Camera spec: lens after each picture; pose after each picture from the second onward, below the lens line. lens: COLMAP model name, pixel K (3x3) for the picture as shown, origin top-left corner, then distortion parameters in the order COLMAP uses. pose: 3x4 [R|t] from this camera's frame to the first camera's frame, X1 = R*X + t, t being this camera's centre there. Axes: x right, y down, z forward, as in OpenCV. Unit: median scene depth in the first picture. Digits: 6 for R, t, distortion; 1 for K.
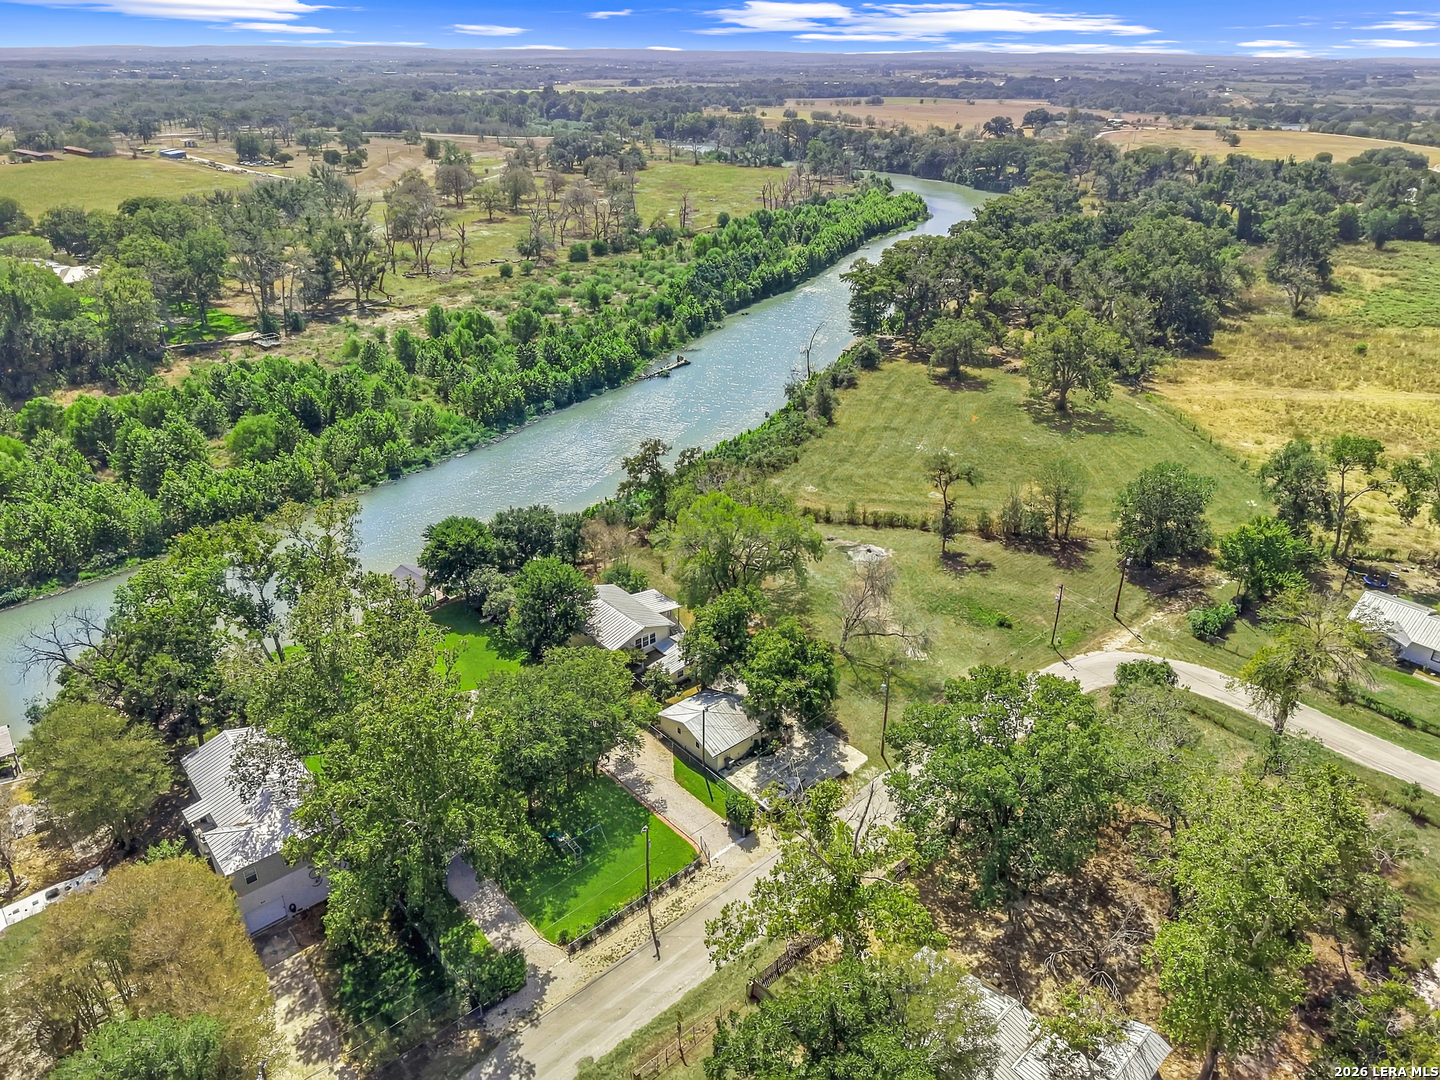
lens RADIAL K [[987.9, 0, 720.0], [0, 987.9, 540.0], [0, 0, 1]] dist [-0.000047, 0.000070]
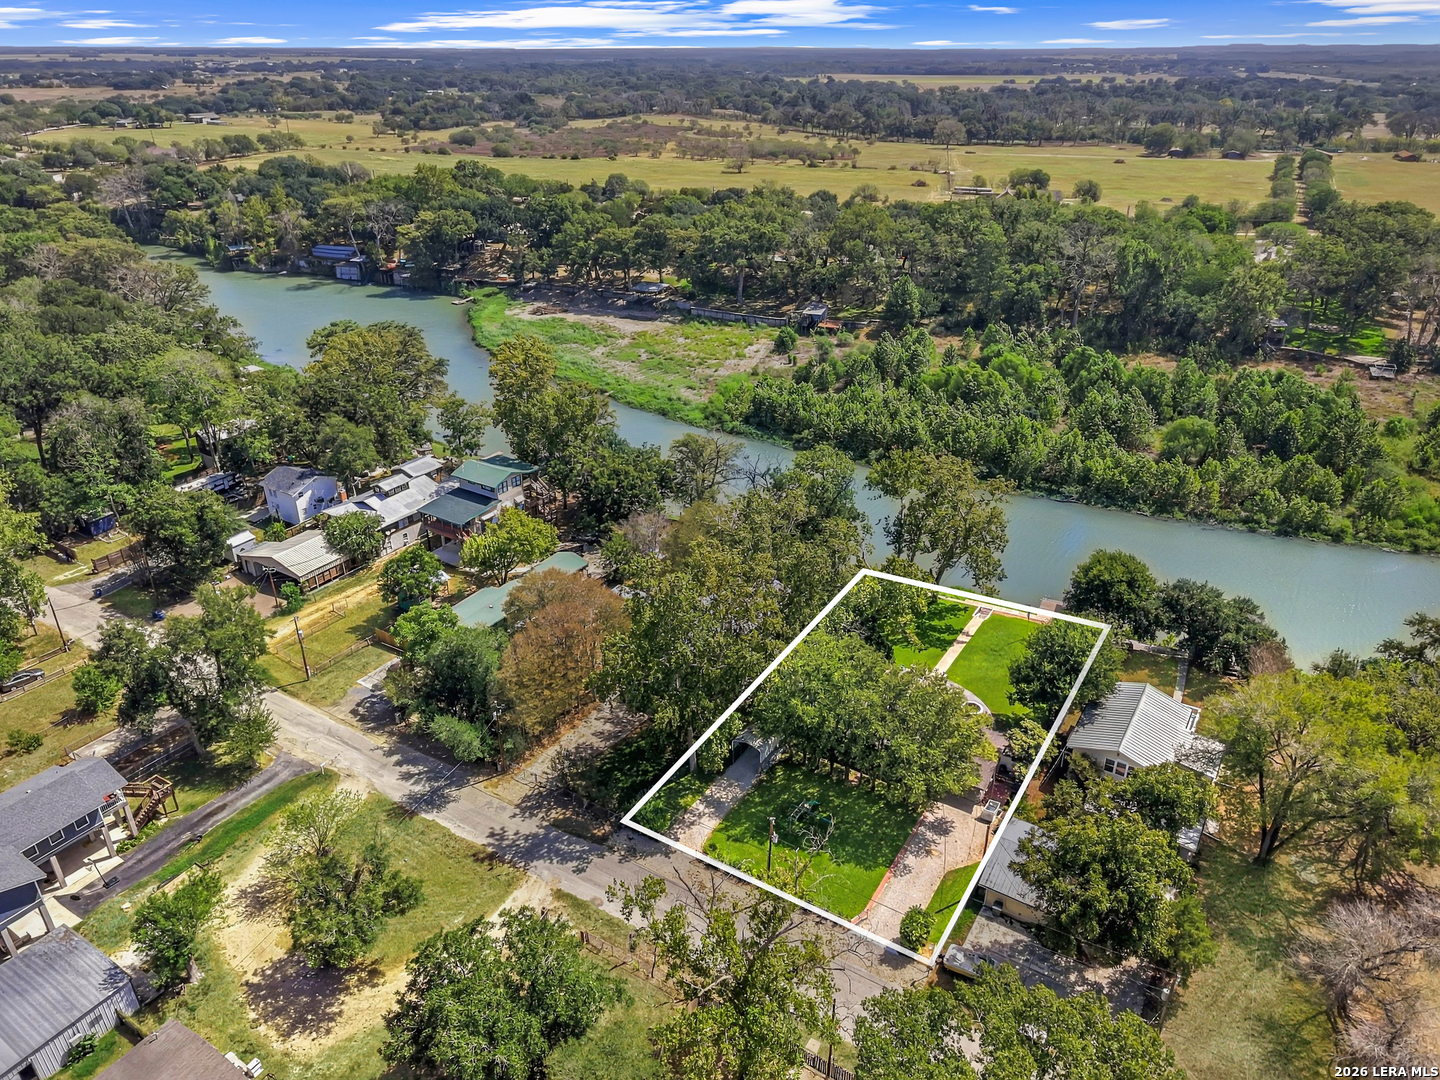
lens RADIAL K [[987.9, 0, 720.0], [0, 987.9, 540.0], [0, 0, 1]] dist [-0.000047, 0.000070]
pose [[0.246157, 0.419655, -0.873668, 0.405100], [-0.420881, 0.858264, 0.293672, -0.135328], [0.873078, 0.295421, 0.387892, 0.292033]]
